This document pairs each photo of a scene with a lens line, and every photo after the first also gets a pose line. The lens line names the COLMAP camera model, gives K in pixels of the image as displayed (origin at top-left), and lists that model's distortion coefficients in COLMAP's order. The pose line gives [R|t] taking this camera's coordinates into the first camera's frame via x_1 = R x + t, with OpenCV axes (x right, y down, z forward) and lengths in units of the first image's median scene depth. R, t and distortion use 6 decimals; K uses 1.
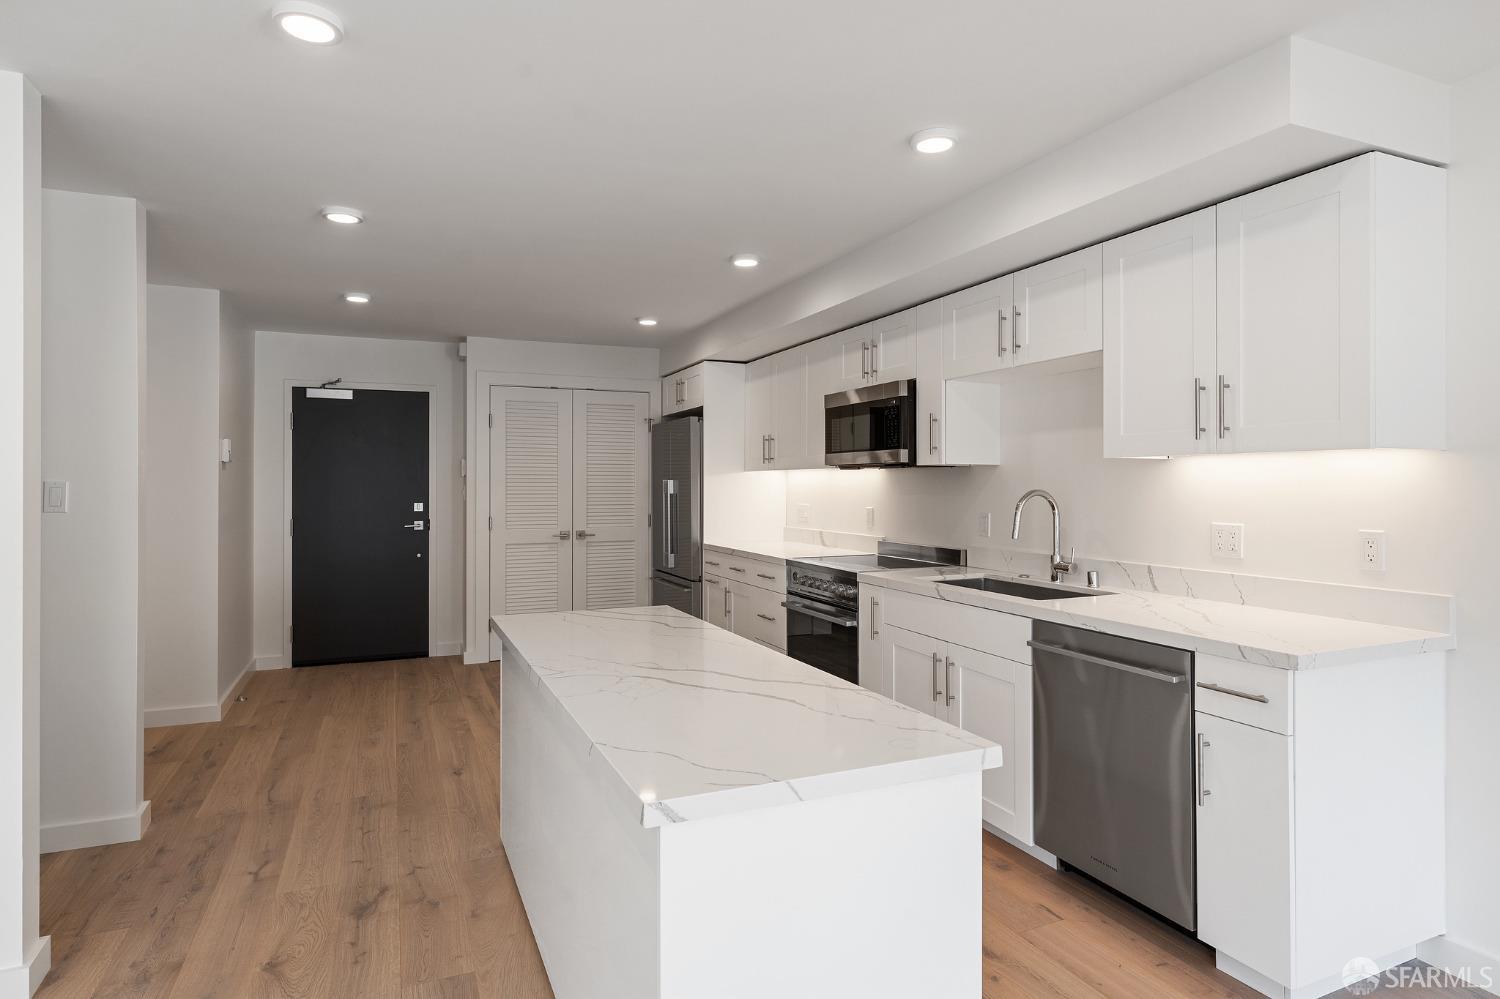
lens RADIAL K [[833.7, 0, 755.0], [0, 833.7, 490.1], [0, 0, 1]] dist [0.005084, 0.000732]
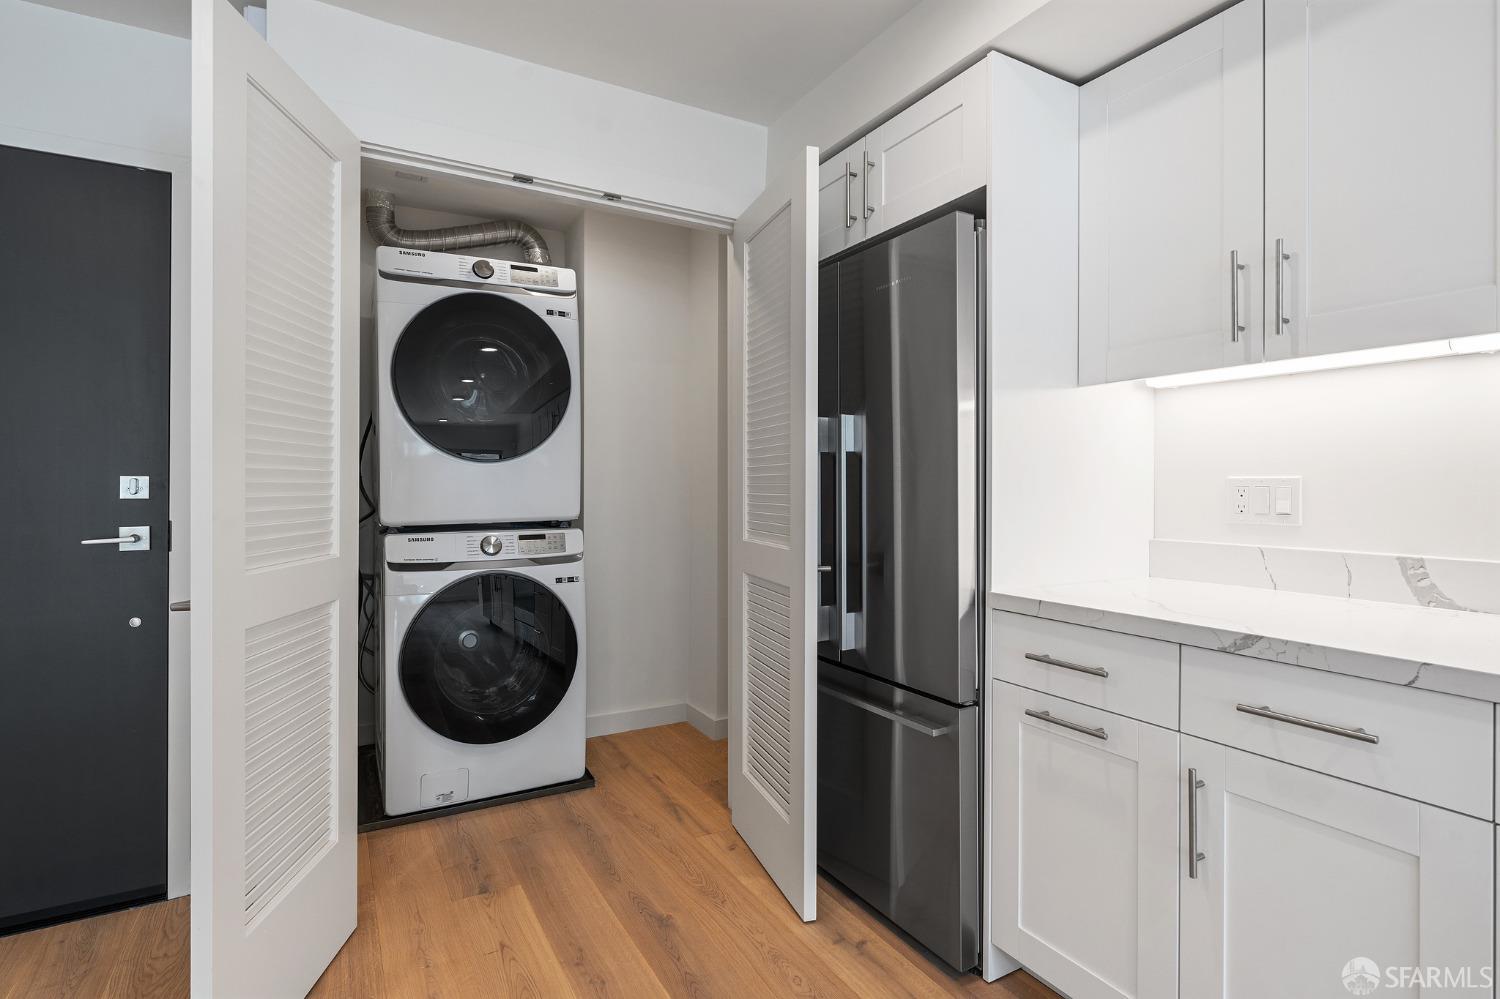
lens RADIAL K [[744.2, 0, 750.8], [0, 744.2, 488.9], [0, 0, 1]] dist [0.000244, -0.000021]
pose [[0.994225, 0.003879, 0.107241, -0.205399], [-0.003108, 0.999968, -0.007349, 0.026455], [-0.107266, 0.006974, 0.994206, 0.769475]]
